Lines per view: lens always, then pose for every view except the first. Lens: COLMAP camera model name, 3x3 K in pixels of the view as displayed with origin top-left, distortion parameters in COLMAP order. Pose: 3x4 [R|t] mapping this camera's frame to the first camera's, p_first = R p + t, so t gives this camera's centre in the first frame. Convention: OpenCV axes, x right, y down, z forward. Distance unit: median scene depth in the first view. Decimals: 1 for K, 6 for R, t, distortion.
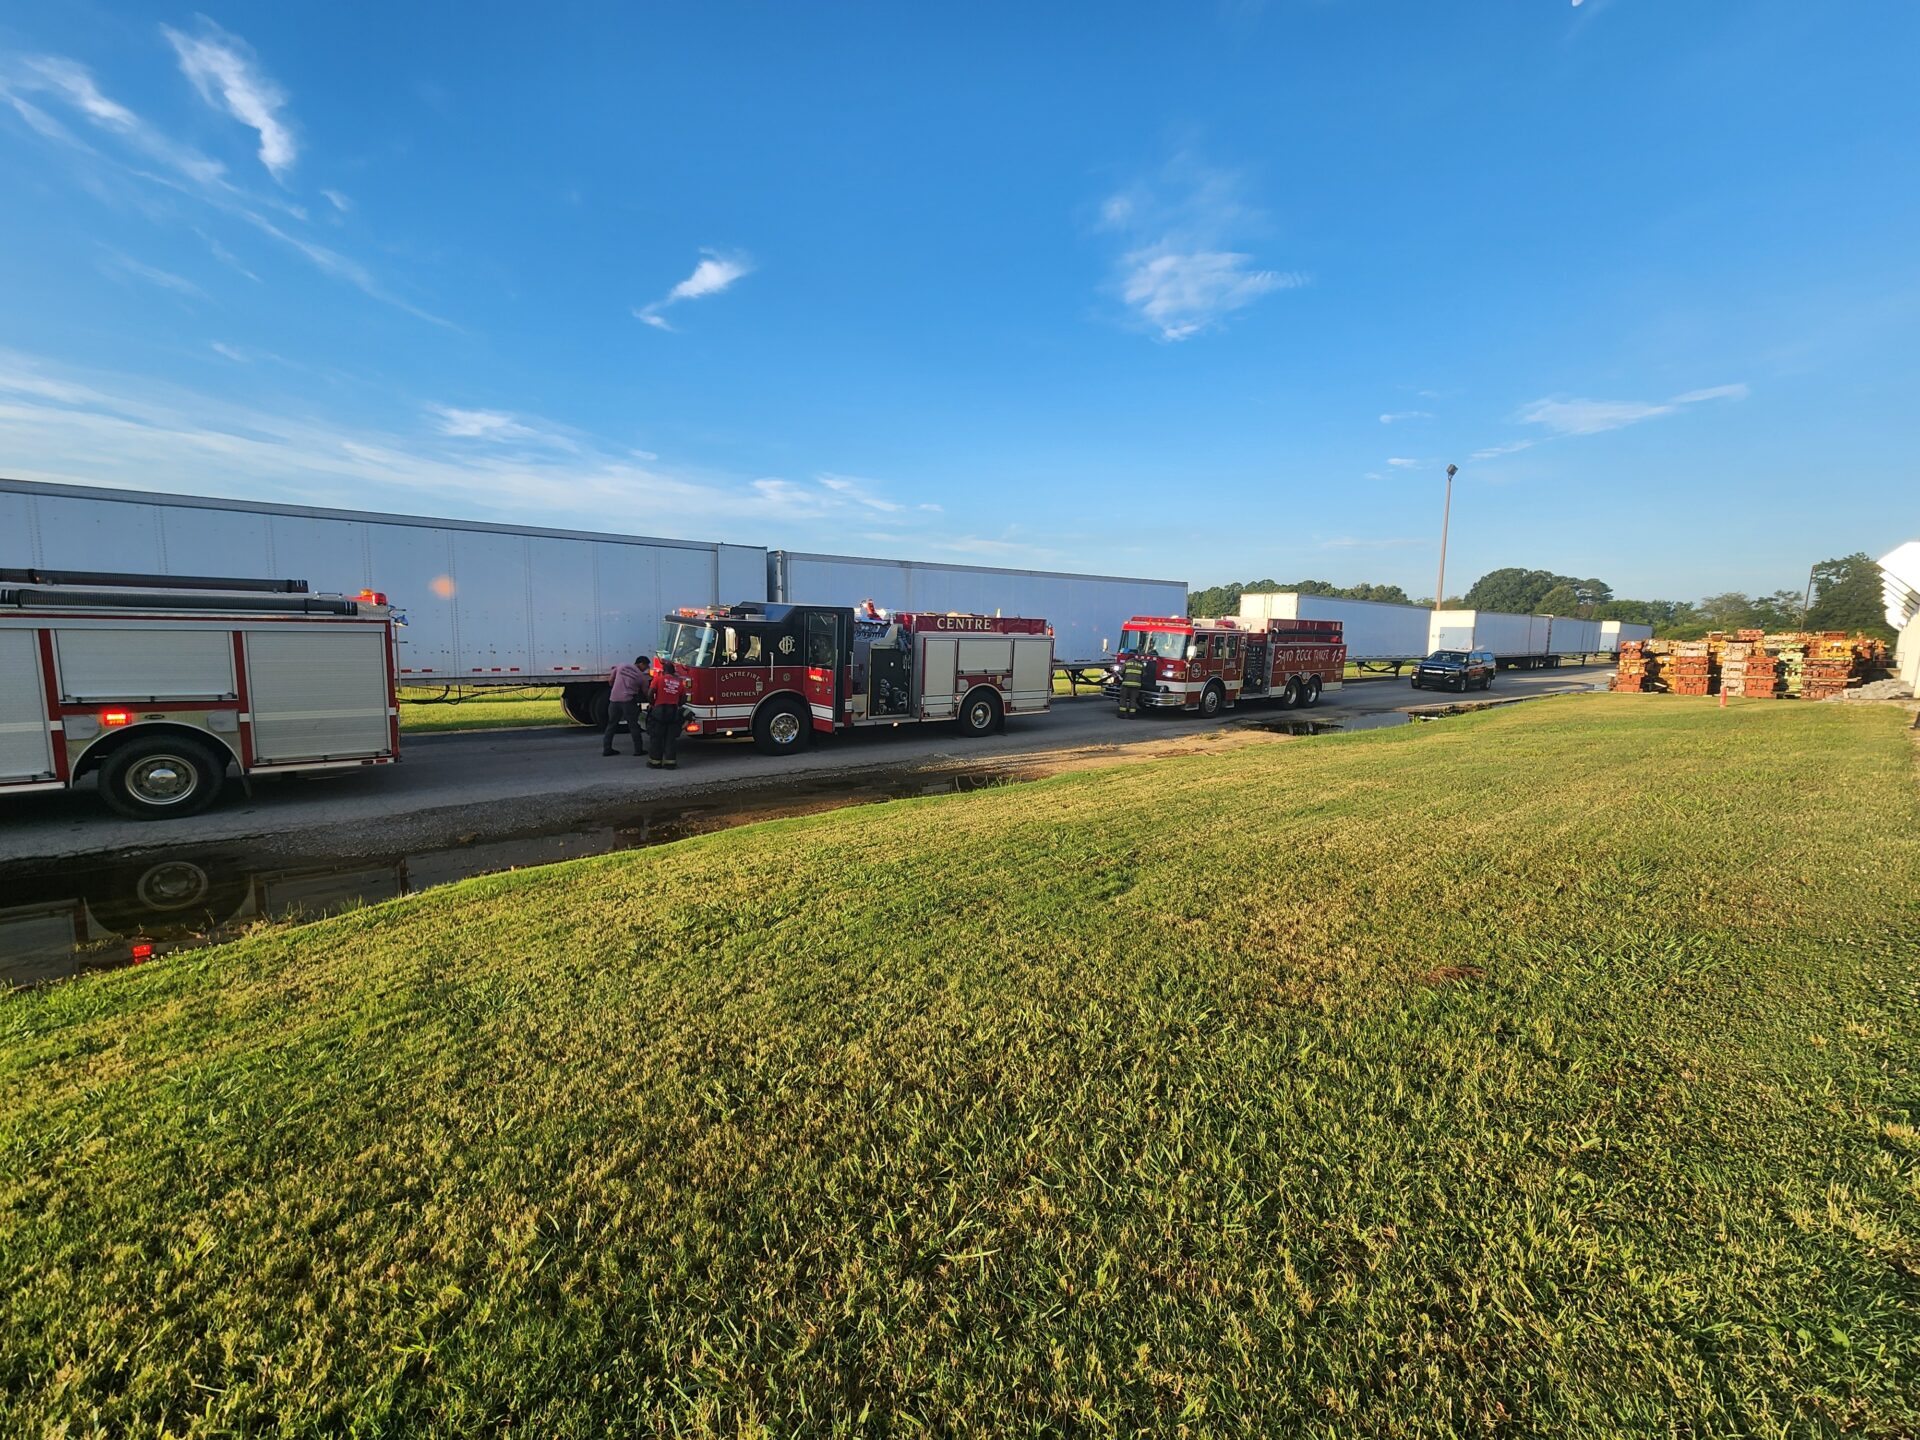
lens RADIAL K [[785.2, 0, 960.0], [0, 785.2, 720.0], [0, 0, 1]] dist [0.004531, 0.000105]
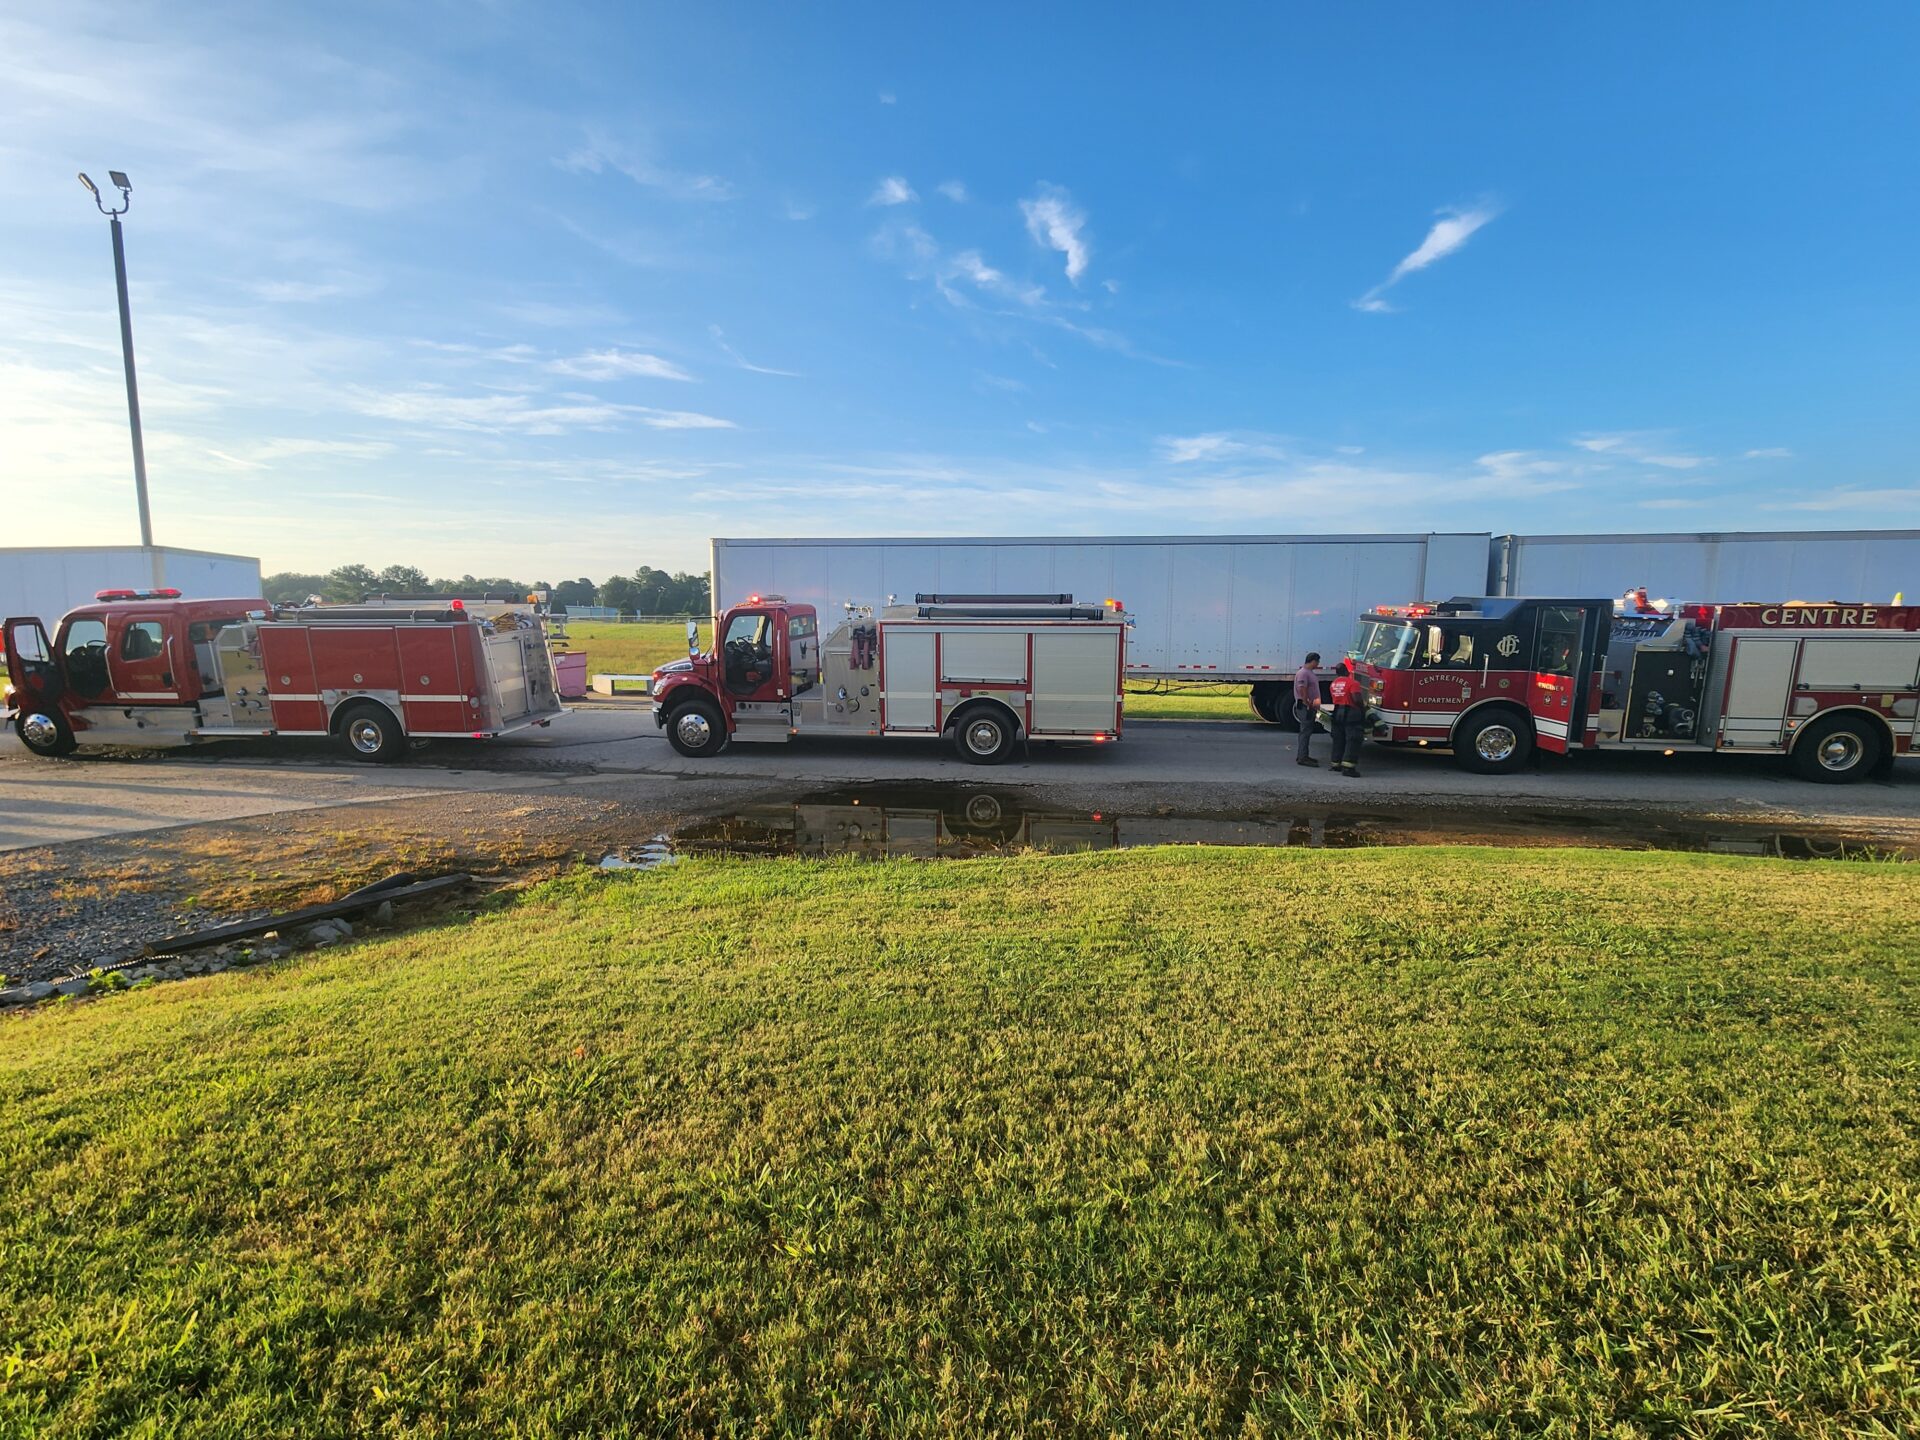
lens RADIAL K [[791.2, 0, 960.0], [0, 791.2, 720.0], [0, 0, 1]] dist [0.001602, 0.000261]
pose [[0.684956, 0.073822, -0.724835, 0.001005], [-0.075952, 0.996668, 0.029735, 0.005172], [0.724615, 0.034686, 0.688281, -0.022819]]
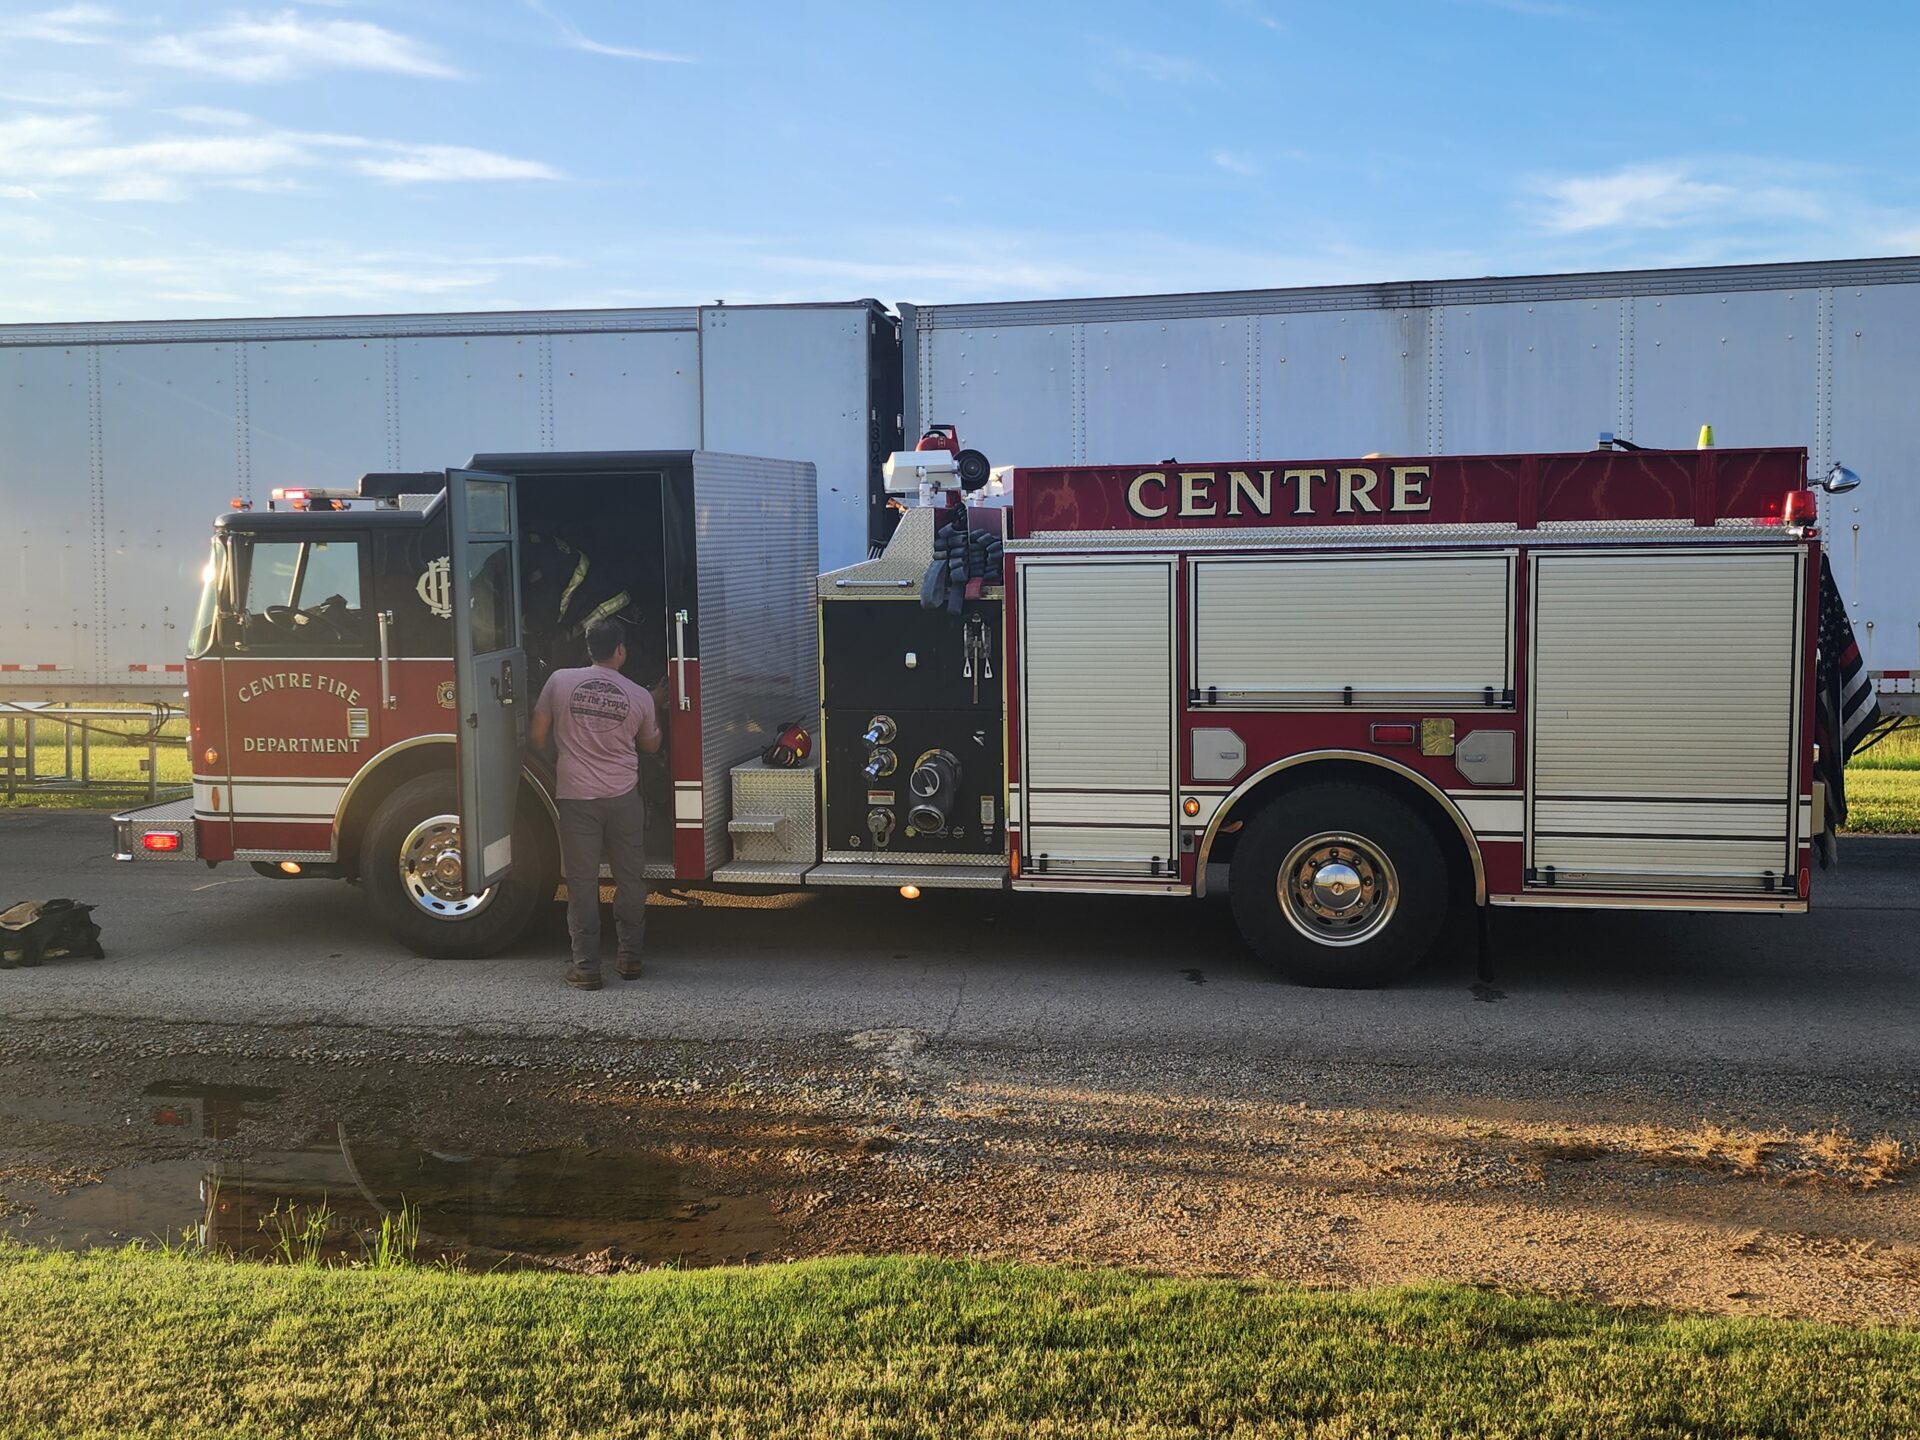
lens RADIAL K [[1789.1, 0, 960.0], [0, 1789.1, 720.0], [0, 0, 1]] dist [0.057734, -0.005869]
pose [[0.636995, 0.028334, -0.770347, 0.503776], [-0.071246, 0.997211, -0.022235, -0.050937], [0.767568, 0.069047, 0.637237, 0.830501]]
